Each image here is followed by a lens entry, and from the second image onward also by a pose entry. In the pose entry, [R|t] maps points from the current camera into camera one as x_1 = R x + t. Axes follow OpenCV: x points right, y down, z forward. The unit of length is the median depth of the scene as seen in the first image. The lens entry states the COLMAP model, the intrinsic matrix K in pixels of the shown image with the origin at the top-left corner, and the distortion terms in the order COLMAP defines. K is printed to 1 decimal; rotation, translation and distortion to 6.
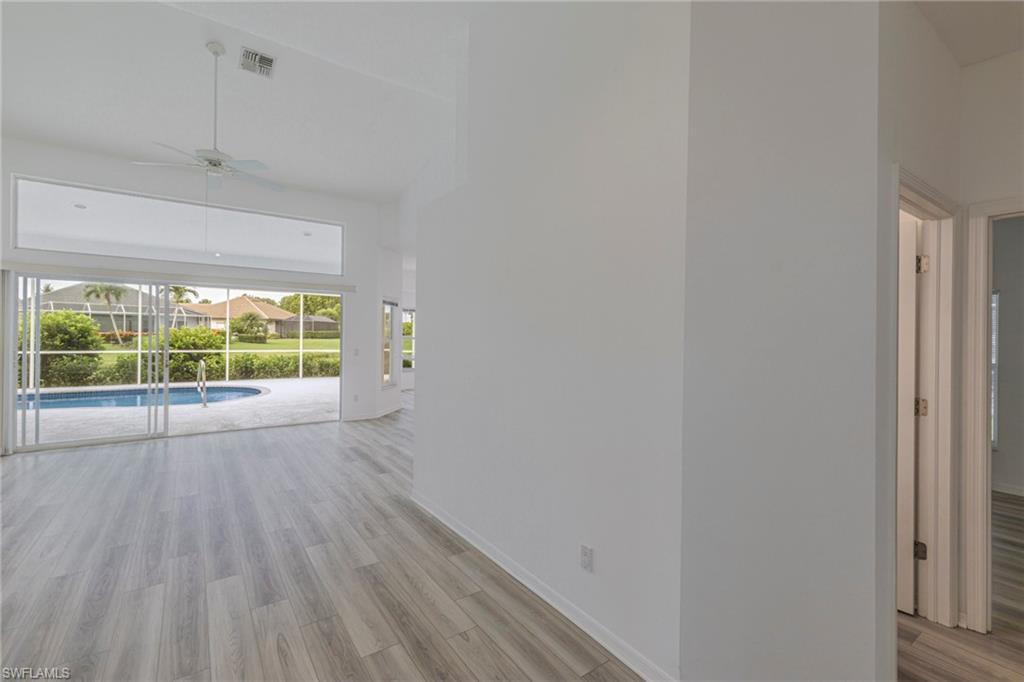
lens RADIAL K [[477.2, 0, 505.5], [0, 477.2, 335.5], [0, 0, 1]] dist [0.008497, 0.002510]
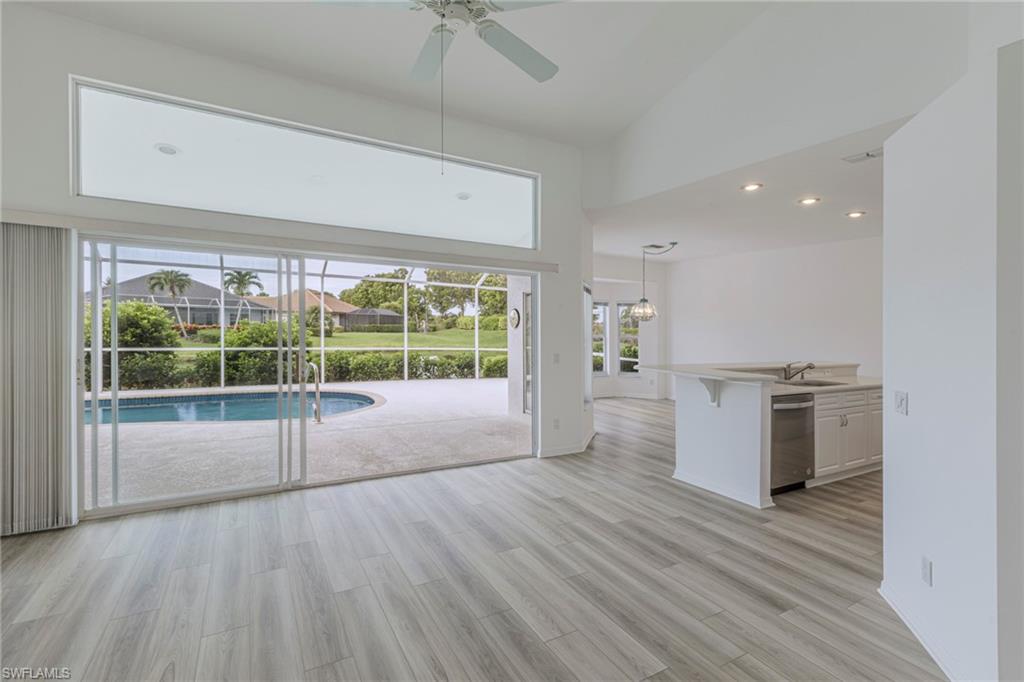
lens RADIAL K [[477.2, 0, 553.8], [0, 477.2, 338.6], [0, 0, 1]] dist [0.008497, 0.002510]
pose [[0.999837, 0.003984, -0.017592, -0.145290], [-0.003649, 0.999812, 0.019040, -0.003351], [0.017665, -0.018973, 0.999664, 0.143379]]
